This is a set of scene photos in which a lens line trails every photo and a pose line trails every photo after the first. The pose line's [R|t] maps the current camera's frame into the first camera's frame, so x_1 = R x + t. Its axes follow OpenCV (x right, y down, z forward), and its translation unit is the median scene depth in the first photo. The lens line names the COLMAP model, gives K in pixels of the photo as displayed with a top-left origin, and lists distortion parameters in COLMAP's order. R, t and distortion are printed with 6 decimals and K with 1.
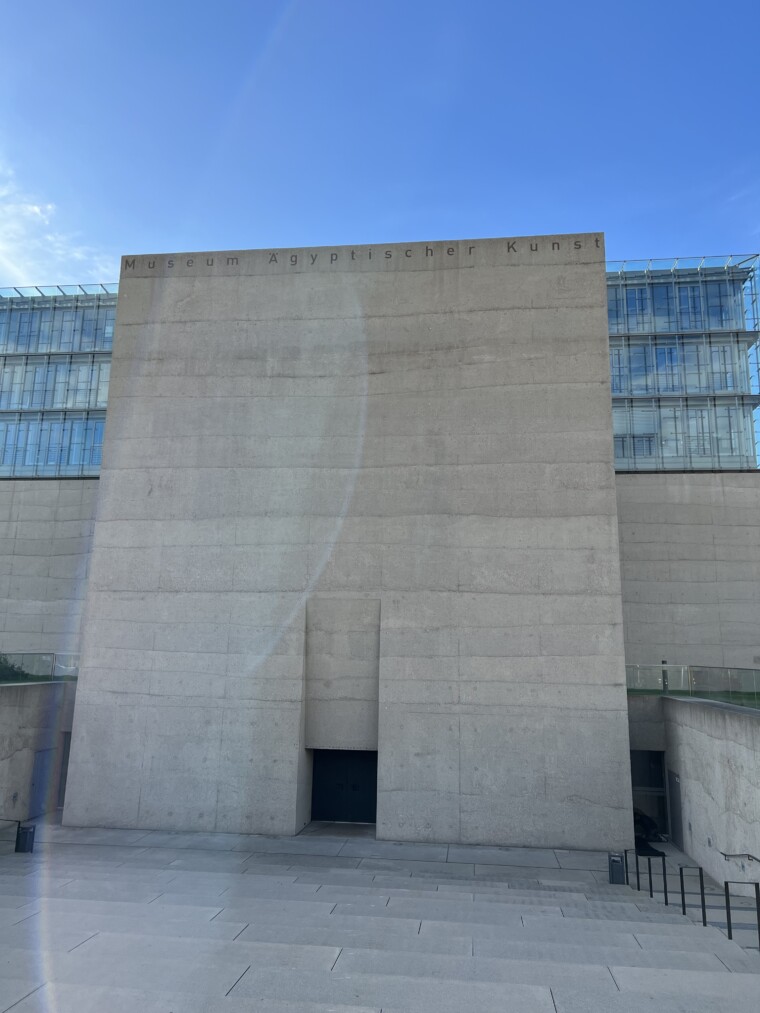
lens RADIAL K [[761.4, 0, 380.0], [0, 761.4, 506.5], [0, 0, 1]] dist [0.165331, -0.448821]
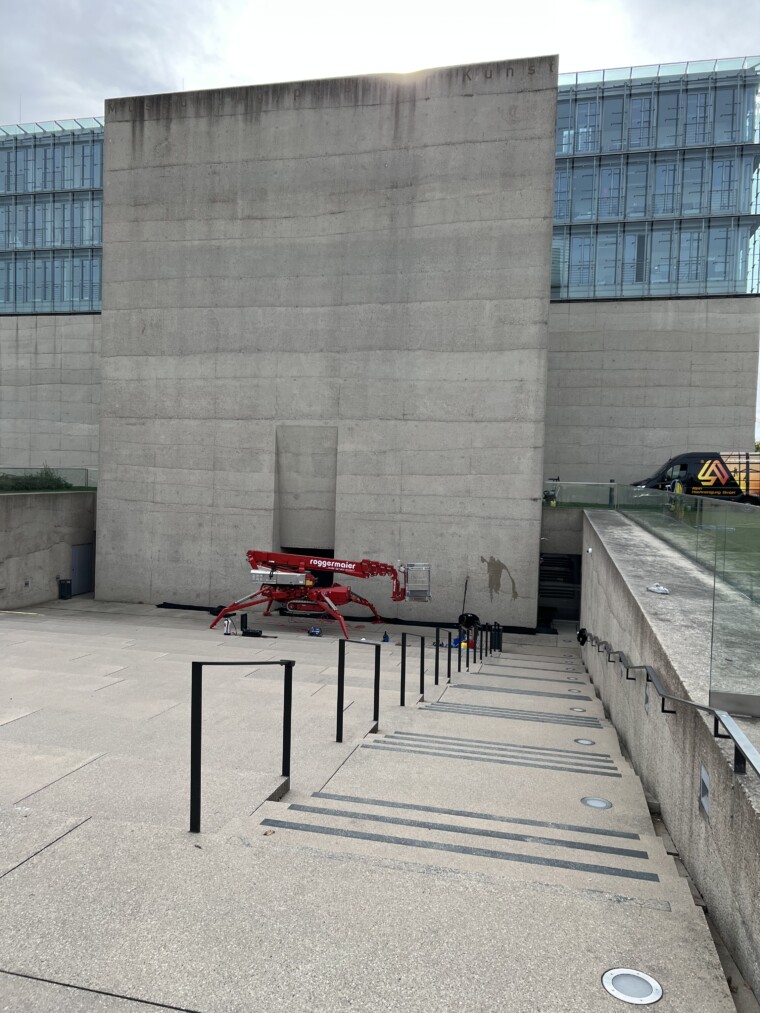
lens RADIAL K [[757.1, 0, 380.7], [0, 757.1, 516.9], [0, 0, 1]] dist [0.086428, -0.122421]
pose [[0.993513, 0.014847, -0.112744, 0.190712], [0.013016, 0.970078, 0.242446, -0.022087], [0.112970, -0.242341, 0.963592, -0.127352]]
